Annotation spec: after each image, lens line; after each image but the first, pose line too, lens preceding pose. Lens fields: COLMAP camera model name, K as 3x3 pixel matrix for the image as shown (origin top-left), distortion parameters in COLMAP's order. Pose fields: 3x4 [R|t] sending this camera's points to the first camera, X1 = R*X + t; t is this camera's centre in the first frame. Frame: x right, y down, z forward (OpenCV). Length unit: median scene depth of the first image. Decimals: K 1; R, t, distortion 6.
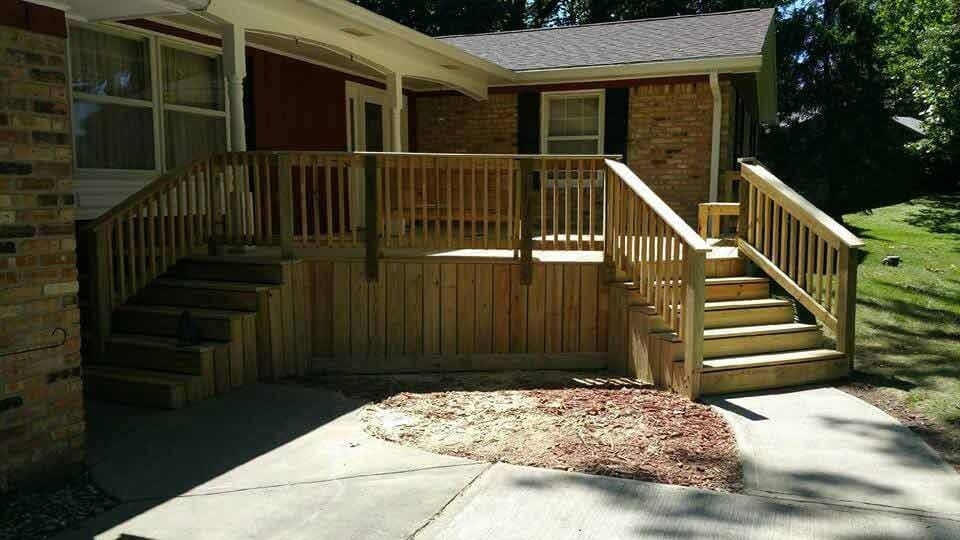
lens RADIAL K [[716.3, 0, 492.9], [0, 716.3, 271.4], [0, 0, 1]] dist [0.088939, -0.130308]
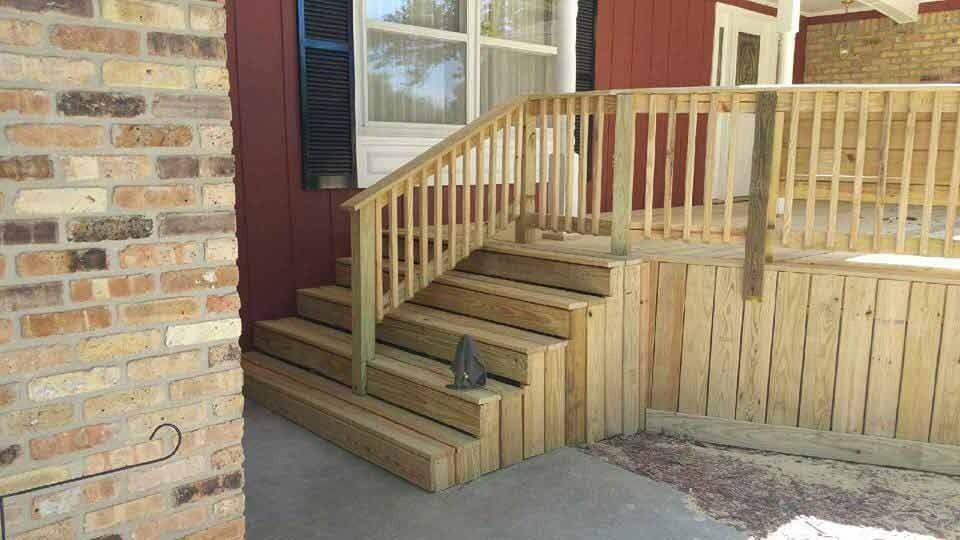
lens RADIAL K [[716.3, 0, 492.9], [0, 716.3, 271.4], [0, 0, 1]] dist [0.088939, -0.130308]
pose [[0.896367, 0.078656, -0.436280, -0.104049], [-0.055406, 0.996294, 0.065785, -0.041307], [0.439837, -0.034795, 0.897403, 0.369211]]
